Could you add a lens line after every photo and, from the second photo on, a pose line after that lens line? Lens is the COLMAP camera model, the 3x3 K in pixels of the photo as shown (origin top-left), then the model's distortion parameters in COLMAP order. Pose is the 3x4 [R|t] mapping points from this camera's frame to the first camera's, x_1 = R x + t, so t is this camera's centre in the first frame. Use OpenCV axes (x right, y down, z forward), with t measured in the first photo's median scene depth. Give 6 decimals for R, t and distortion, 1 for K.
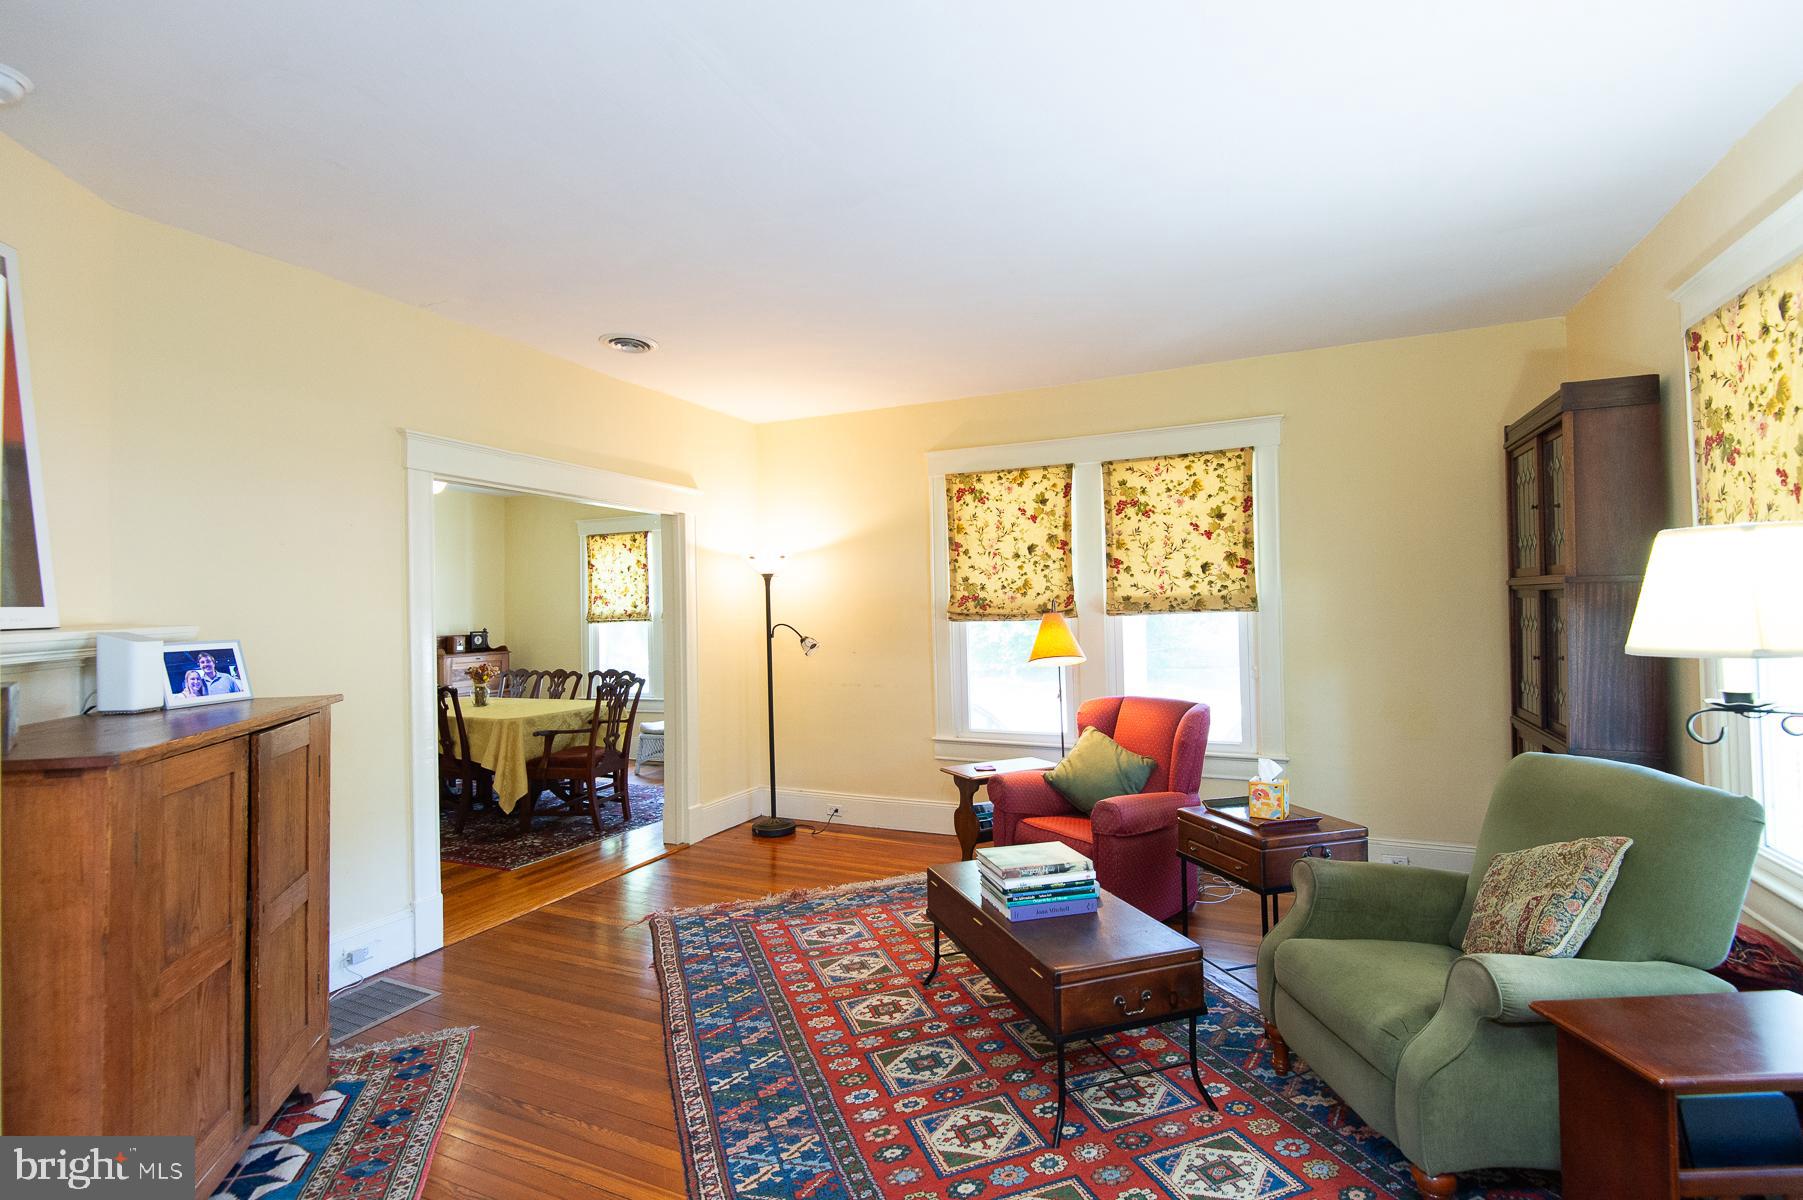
lens RADIAL K [[823.7, 0, 904.6], [0, 823.7, 598.4], [0, 0, 1]] dist [0.032916, -0.018918]
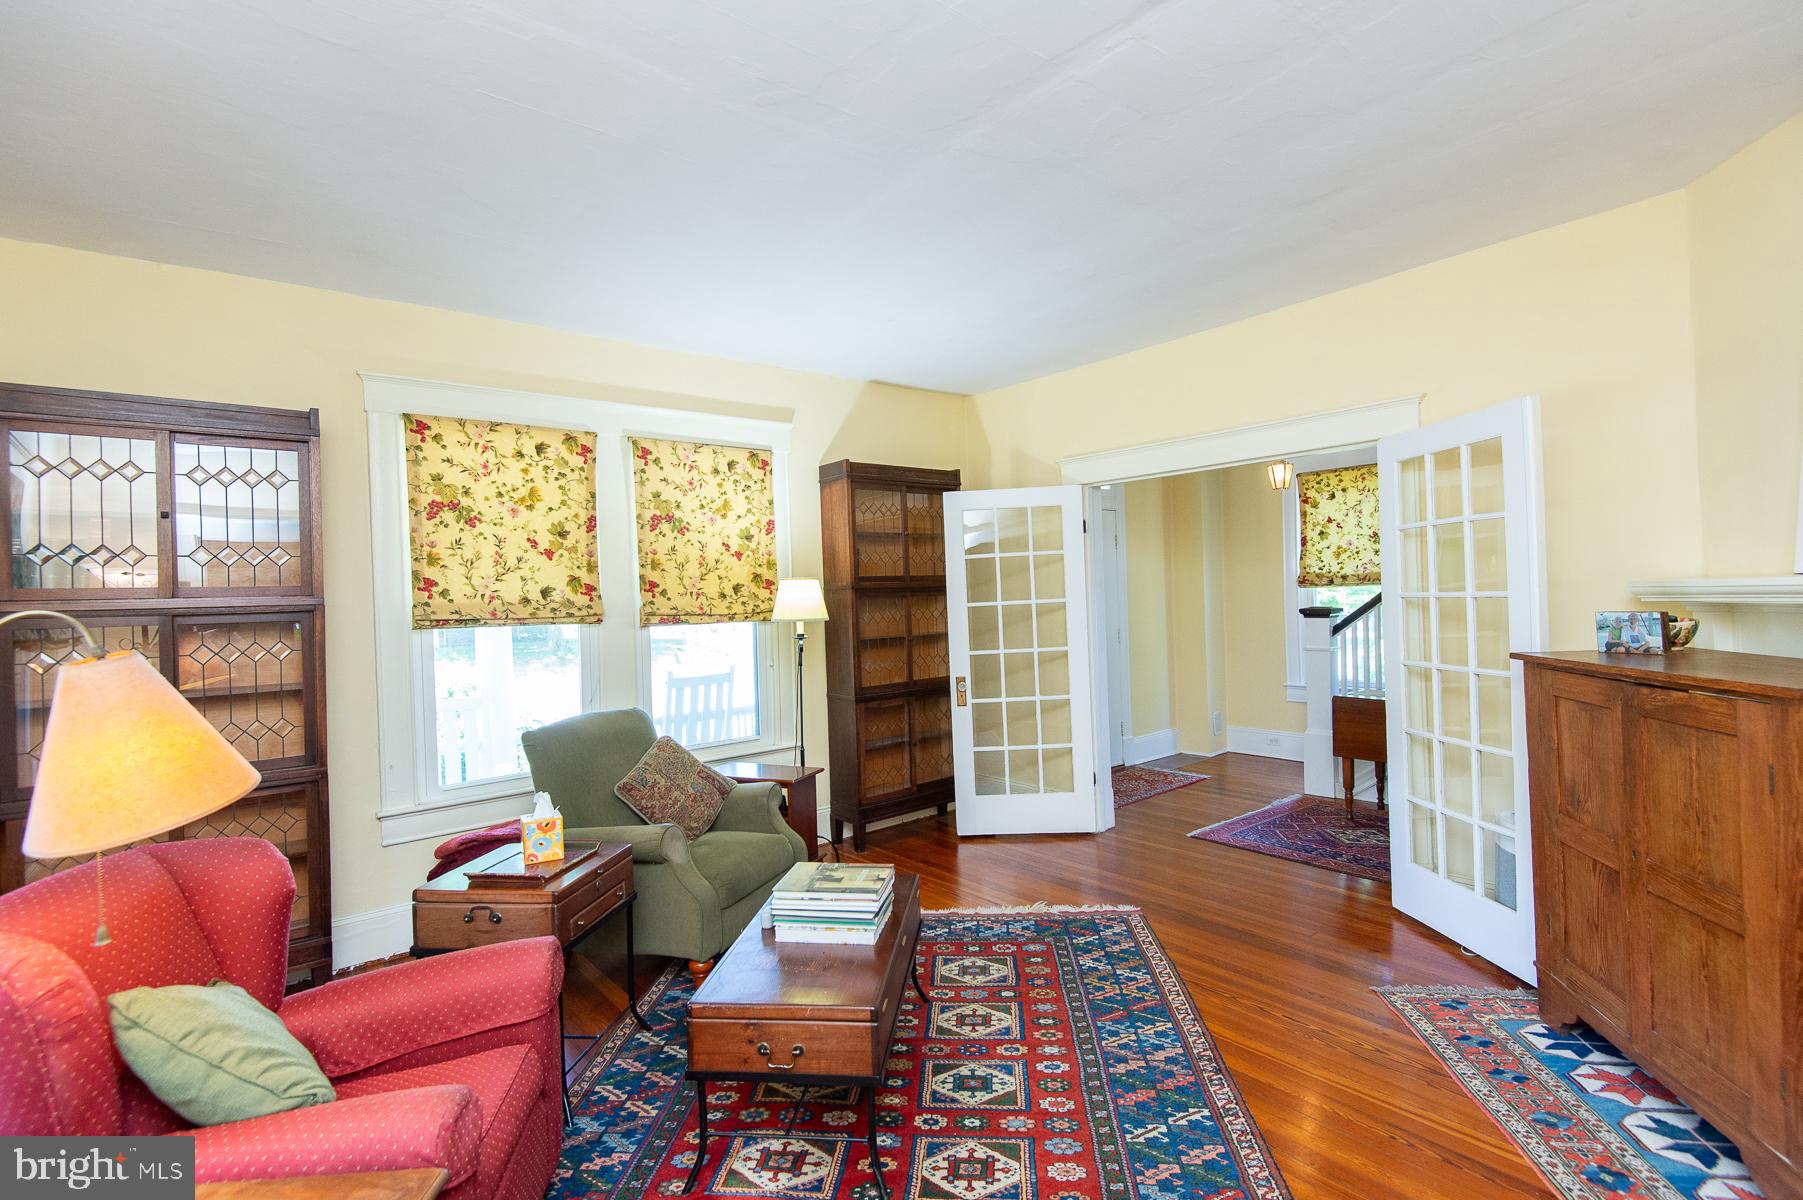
lens RADIAL K [[831.5, 0, 897.3], [0, 831.5, 599.4], [0, 0, 1]] dist [0.030251, -0.019250]
pose [[-0.891635, 0.045010, 0.450511, -0.270488], [0.044504, 0.998940, -0.011723, 0.016224], [-0.450562, 0.009597, -0.892694, 1.451319]]
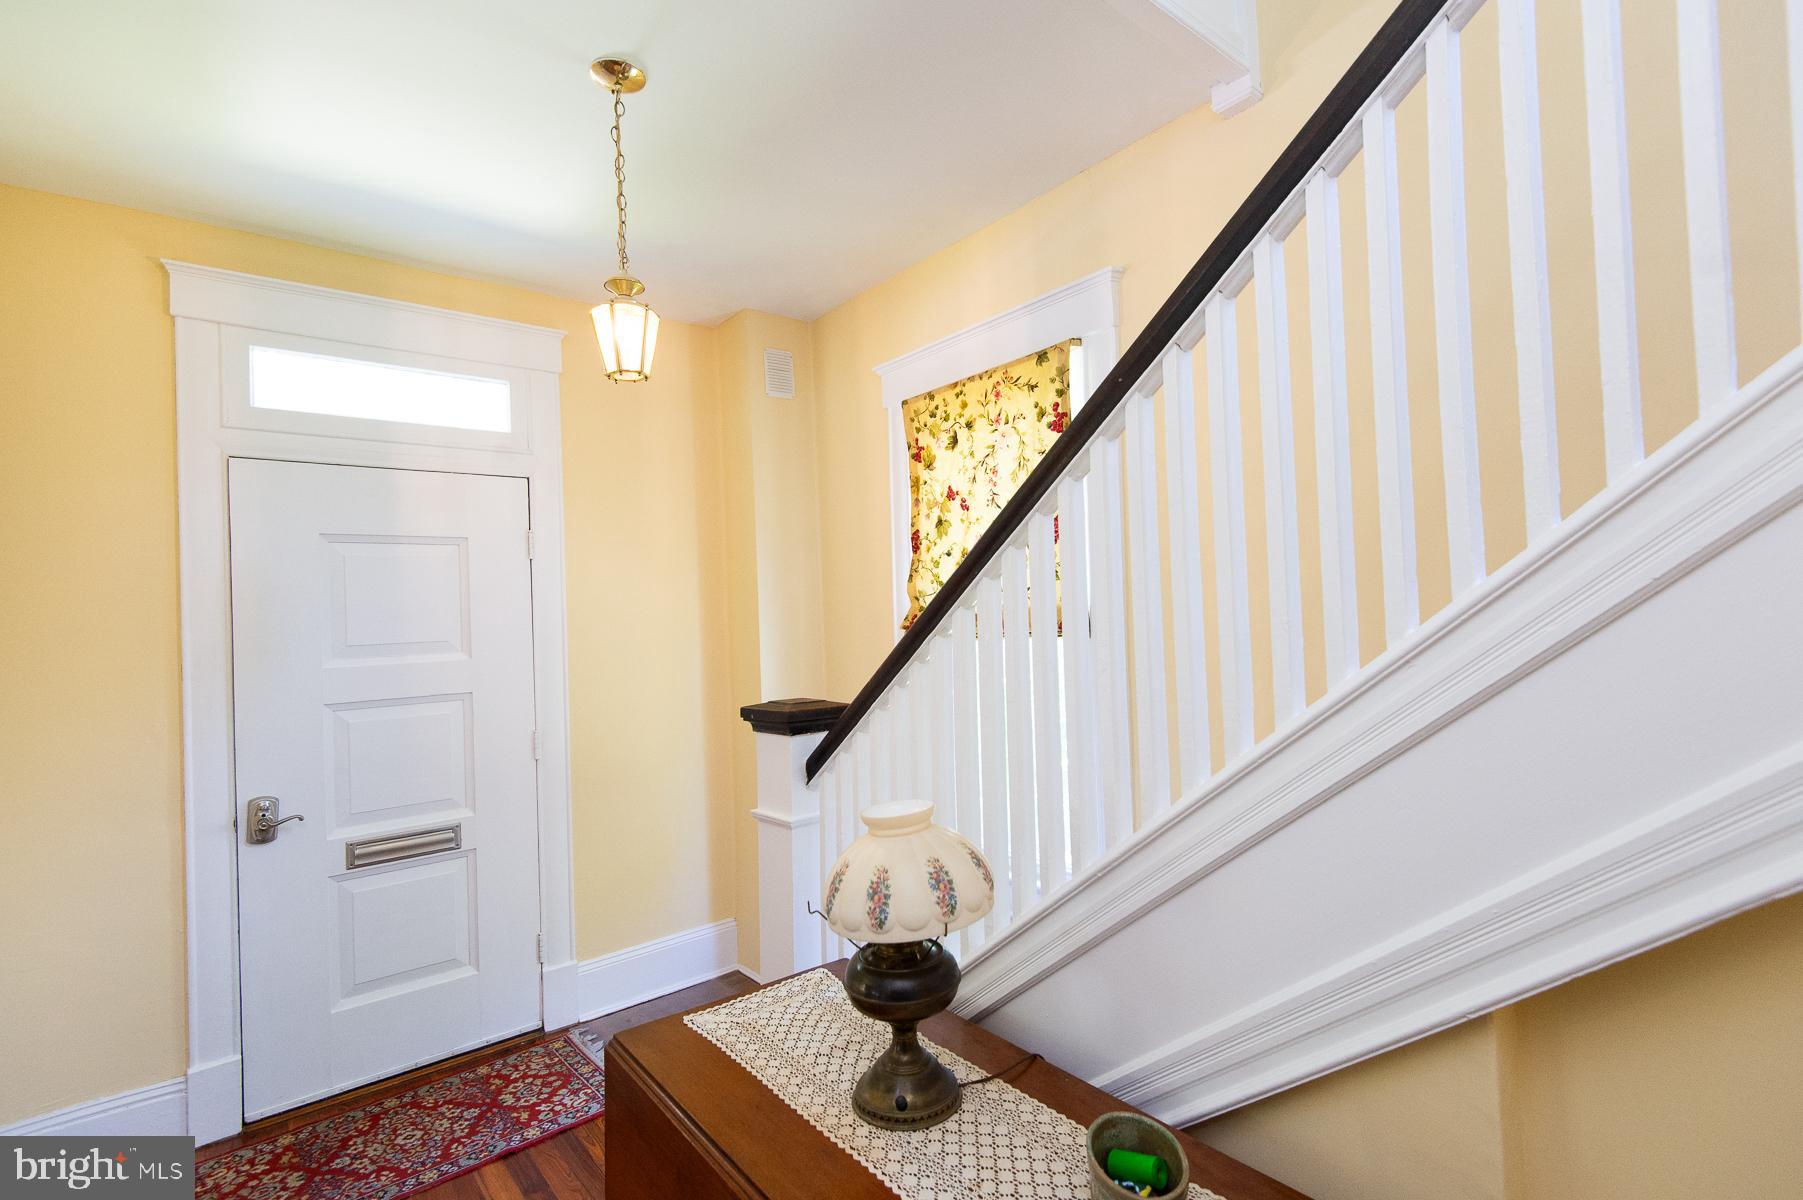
lens RADIAL K [[823.7, 0, 904.6], [0, 823.7, 598.4], [0, 0, 1]] dist [0.032916, -0.018918]
pose [[-0.895946, 0.066962, 0.439087, -0.624882], [0.052071, 0.997589, -0.045884, 0.002957], [-0.441100, -0.018246, -0.897272, 0.088593]]
